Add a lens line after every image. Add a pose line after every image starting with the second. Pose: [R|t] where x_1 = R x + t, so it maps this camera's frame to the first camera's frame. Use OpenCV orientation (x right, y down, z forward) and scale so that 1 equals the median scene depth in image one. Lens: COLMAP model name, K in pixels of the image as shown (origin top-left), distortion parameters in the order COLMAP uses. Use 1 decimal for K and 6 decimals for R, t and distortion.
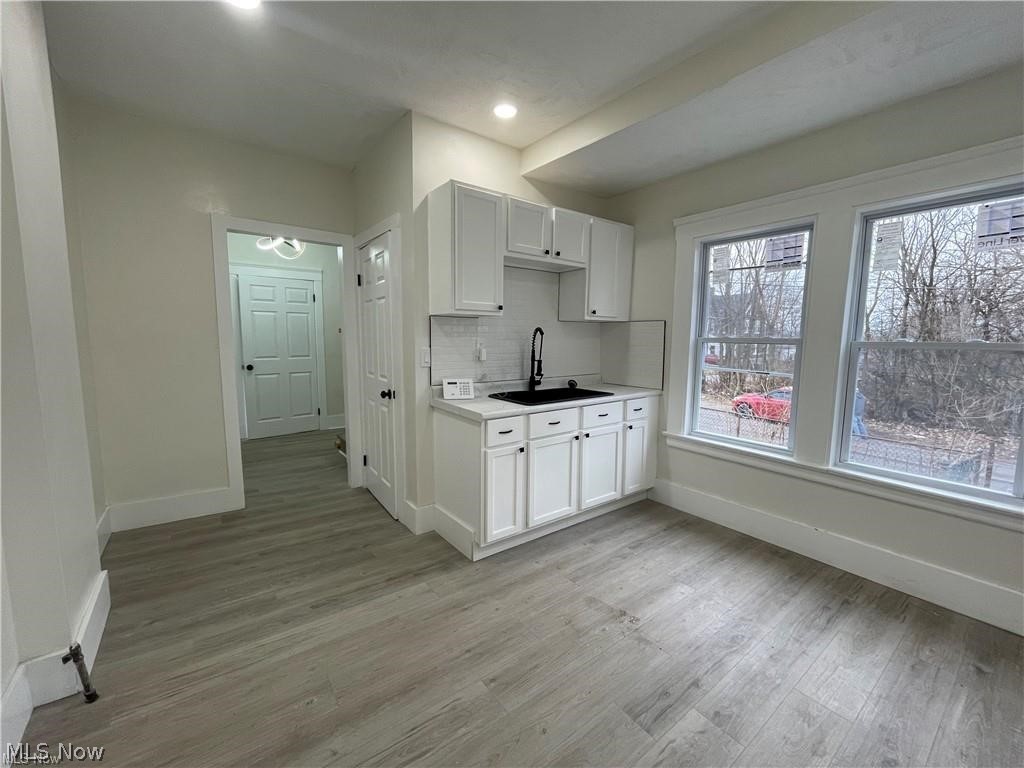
lens RADIAL K [[417.3, 0, 513.8], [0, 417.3, 380.5], [0, 0, 1]] dist [0.000213, 0.001140]
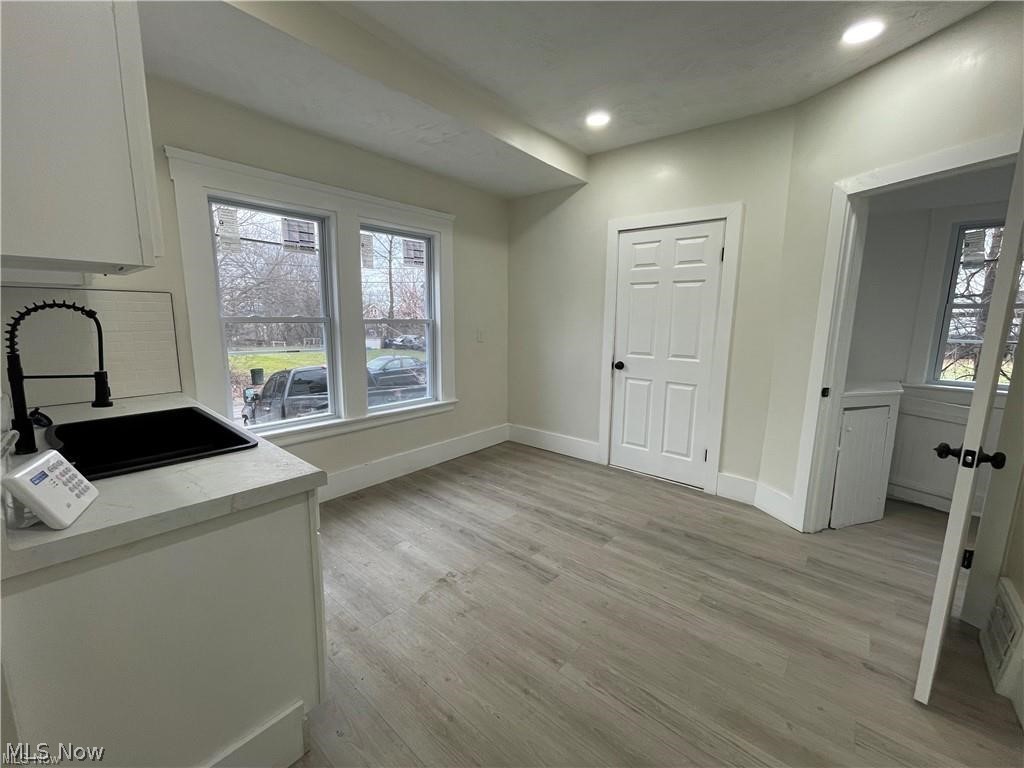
lens RADIAL K [[417.3, 0, 510.4], [0, 417.3, 380.9], [0, 0, 1]] dist [0.000213, 0.001140]
pose [[-0.213137, -0.165815, 0.962849, -0.596598], [0.095027, 0.977303, 0.189339, -0.105404], [-0.972390, 0.131852, -0.192542, 0.803140]]
